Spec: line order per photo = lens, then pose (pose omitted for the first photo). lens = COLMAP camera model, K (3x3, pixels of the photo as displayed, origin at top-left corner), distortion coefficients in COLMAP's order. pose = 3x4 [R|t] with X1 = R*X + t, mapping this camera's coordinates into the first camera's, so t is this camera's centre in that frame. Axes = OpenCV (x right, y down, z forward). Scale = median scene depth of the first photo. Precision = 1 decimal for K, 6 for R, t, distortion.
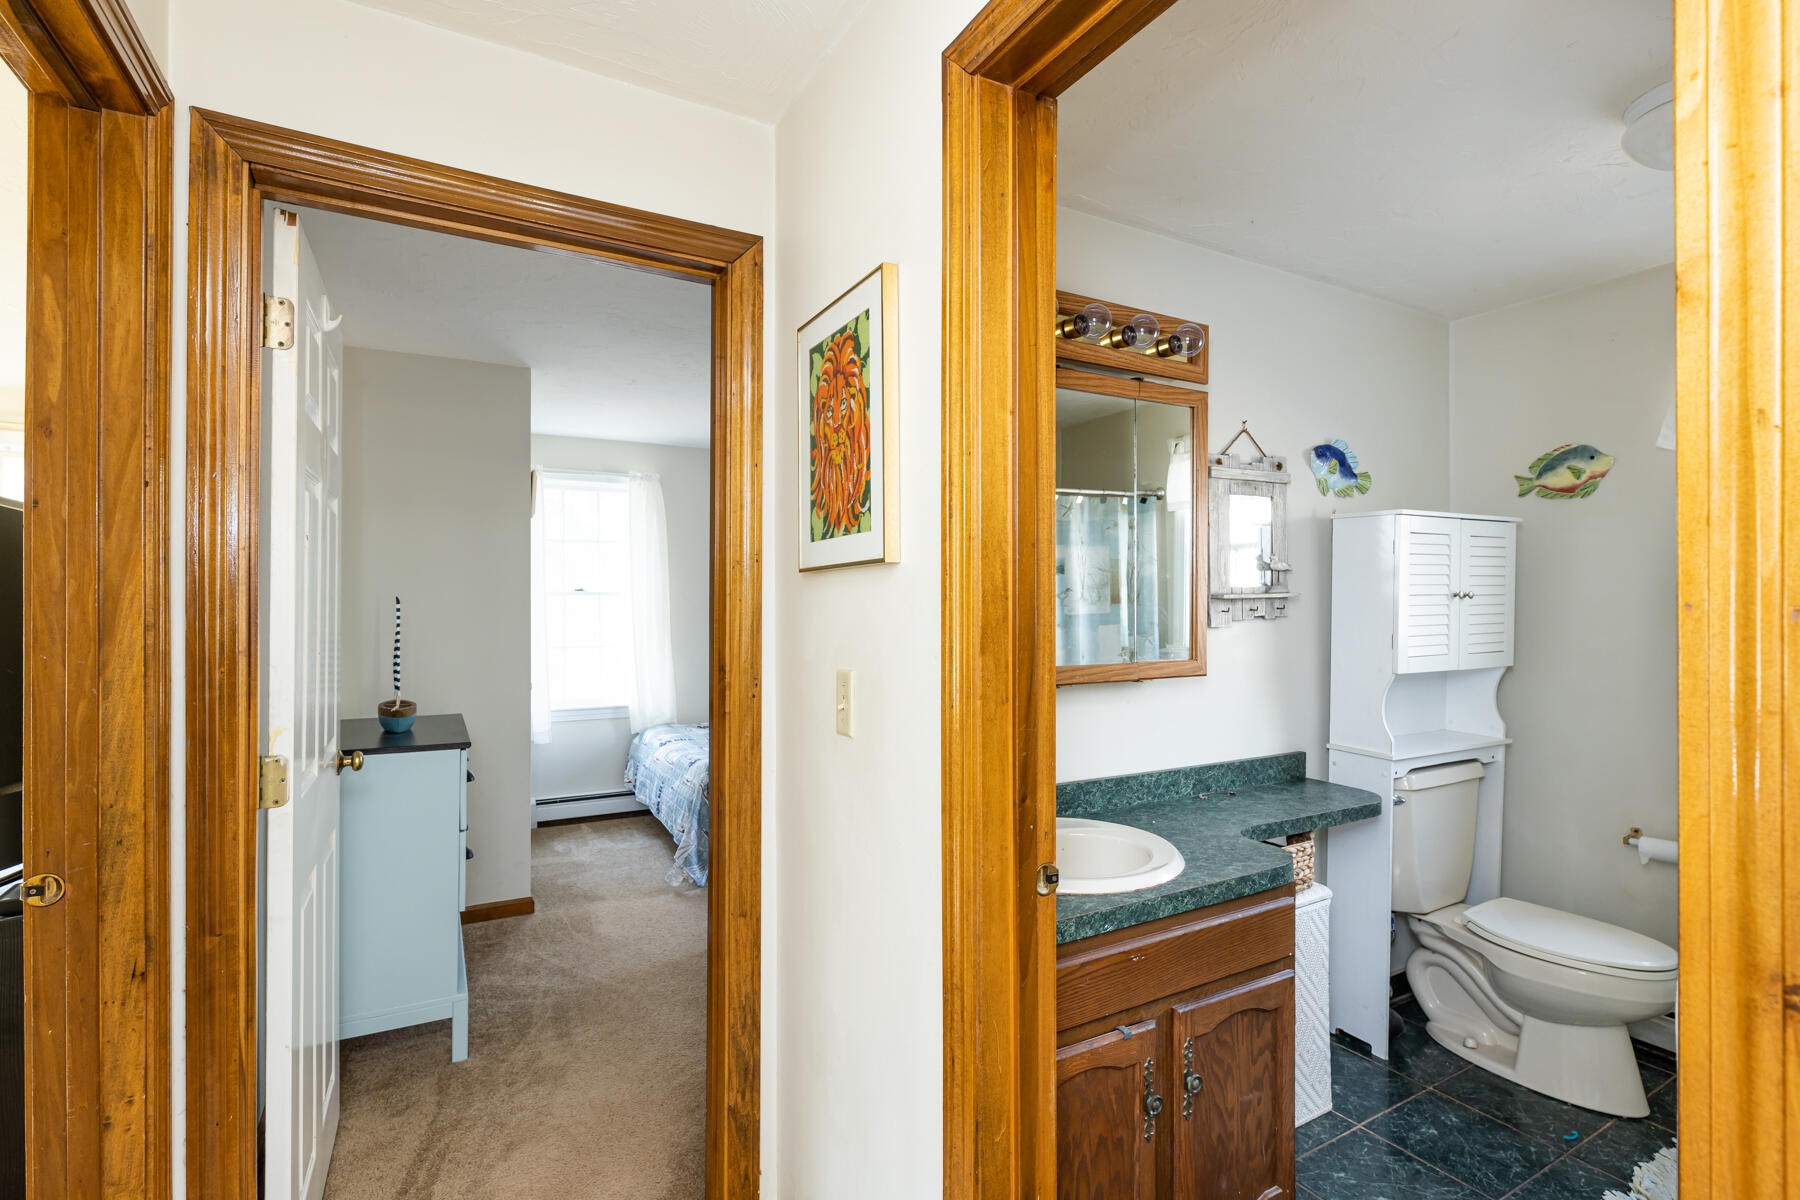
lens RADIAL K [[827.9, 0, 908.4], [0, 827.9, 603.4], [0, 0, 1]] dist [-0.002184, -0.000332]
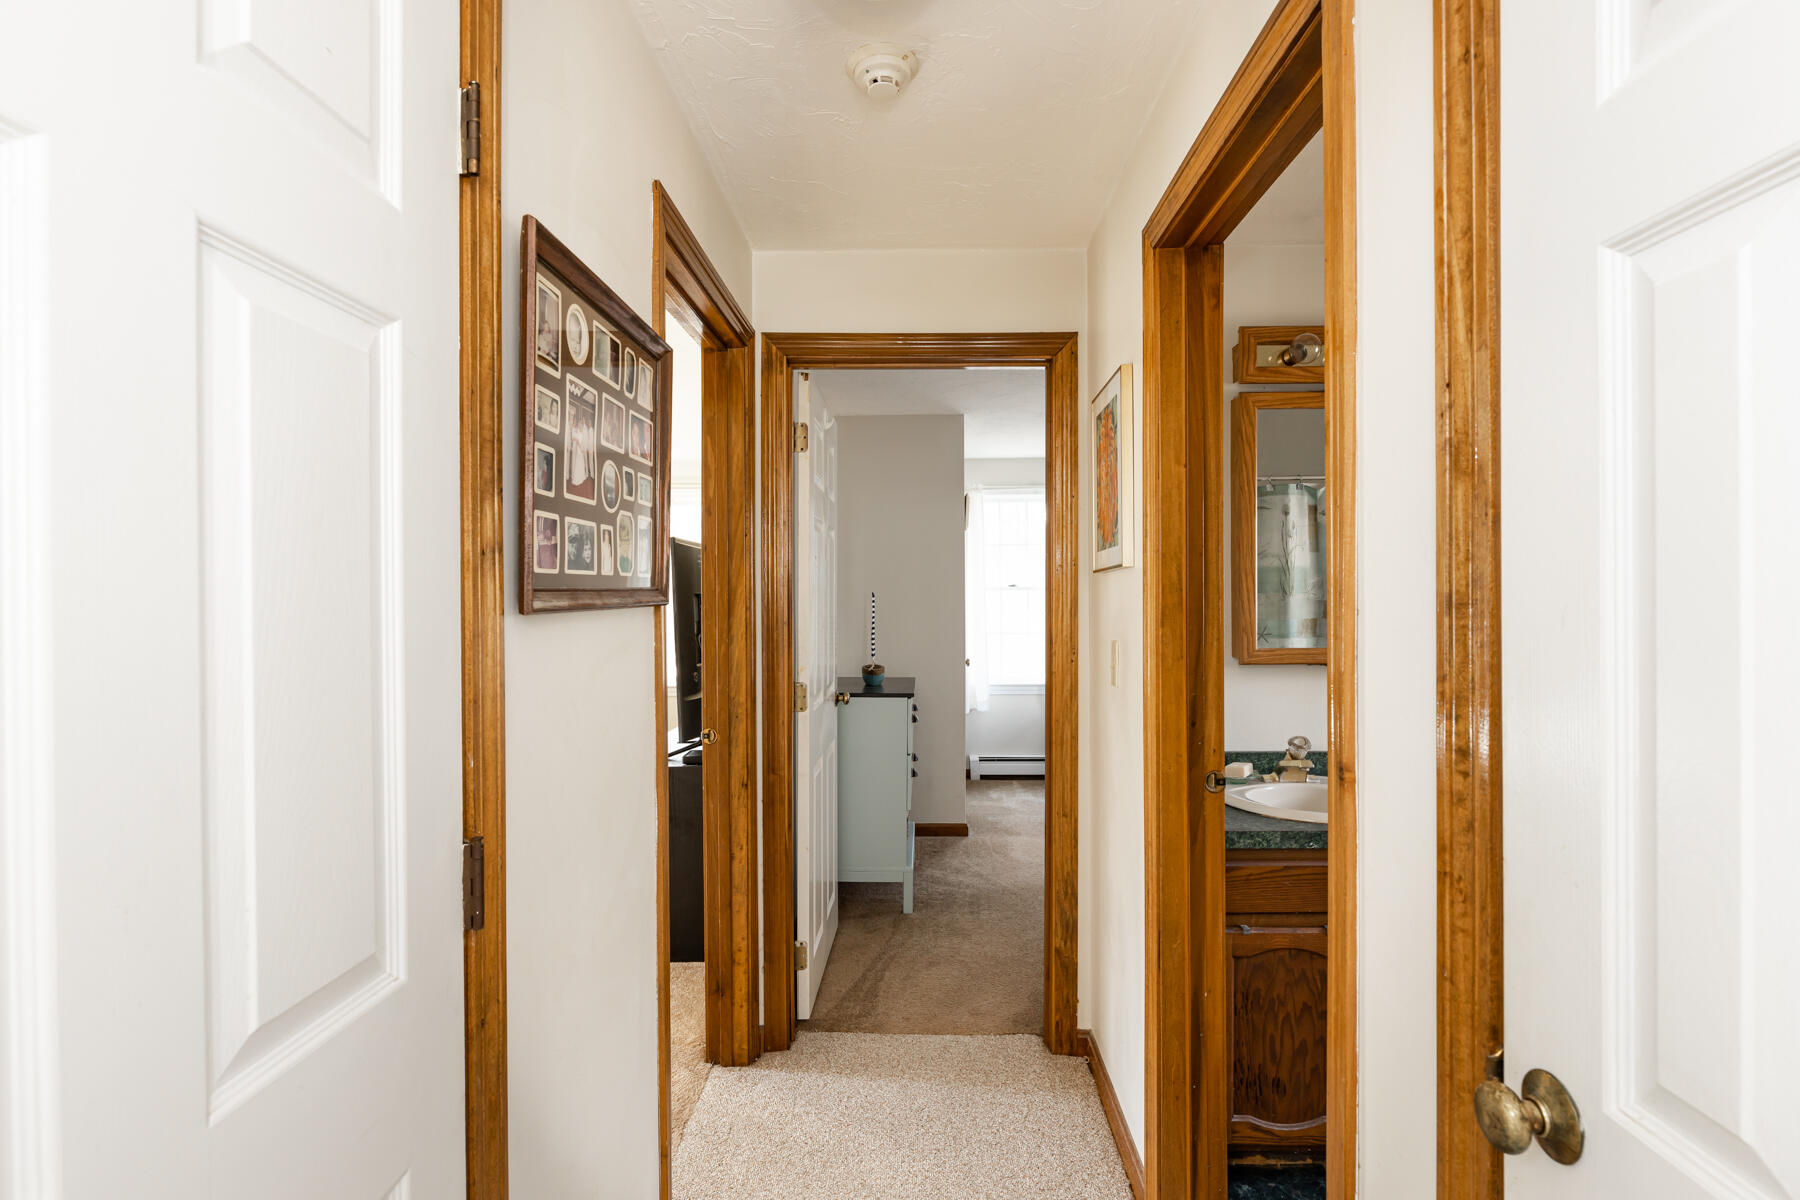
lens RADIAL K [[827.9, 0, 908.4], [0, 827.9, 603.4], [0, 0, 1]] dist [-0.002184, -0.000332]
pose [[0.858197, -0.001242, -0.513319, 0.296566], [0.005108, 0.999968, 0.006122, 0.004069], [0.513295, -0.007876, 0.858176, -0.348319]]
